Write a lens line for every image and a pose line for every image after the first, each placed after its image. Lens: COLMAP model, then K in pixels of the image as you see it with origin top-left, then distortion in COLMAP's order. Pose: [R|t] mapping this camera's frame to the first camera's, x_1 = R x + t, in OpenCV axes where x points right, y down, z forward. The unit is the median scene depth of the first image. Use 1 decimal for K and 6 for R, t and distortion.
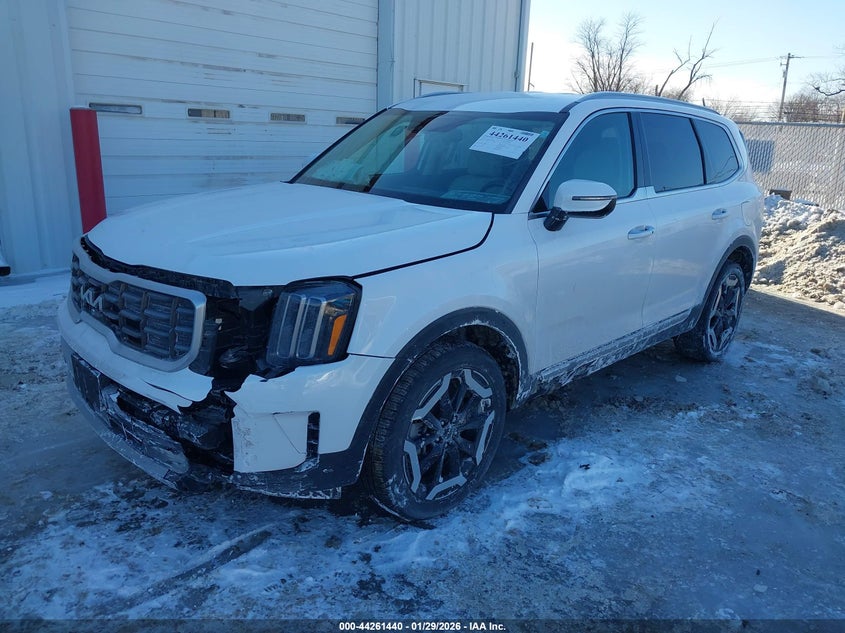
lens RADIAL K [[645.0, 0, 422.5], [0, 645.0, 316.5], [0, 0, 1]] dist [0.000171, 0.000382]
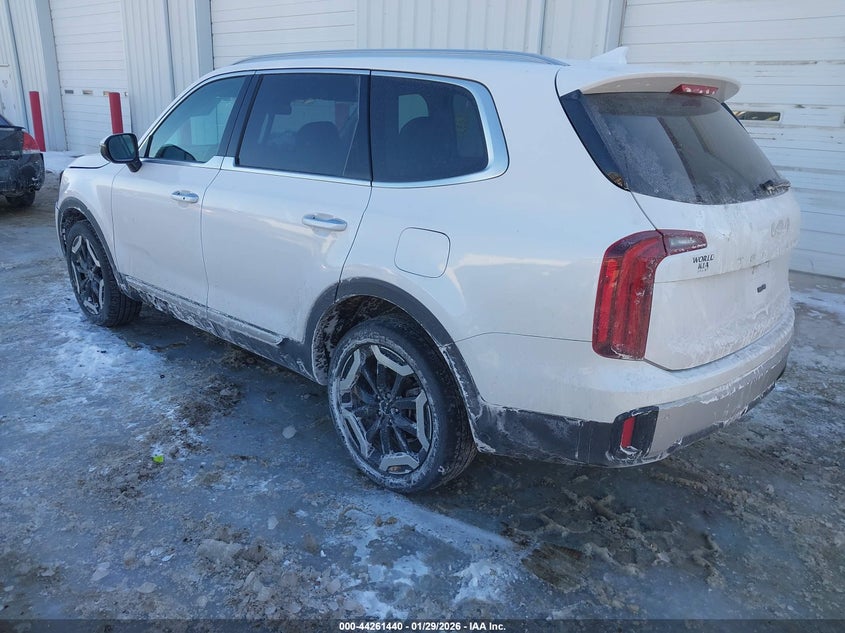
lens RADIAL K [[645.0, 0, 422.5], [0, 645.0, 316.5], [0, 0, 1]] dist [0.000171, 0.000382]
pose [[0.043163, 0.263232, -0.963766, 1.272900], [-0.314676, 0.919148, 0.236953, -0.287901], [0.948217, 0.293046, 0.122506, 1.206983]]
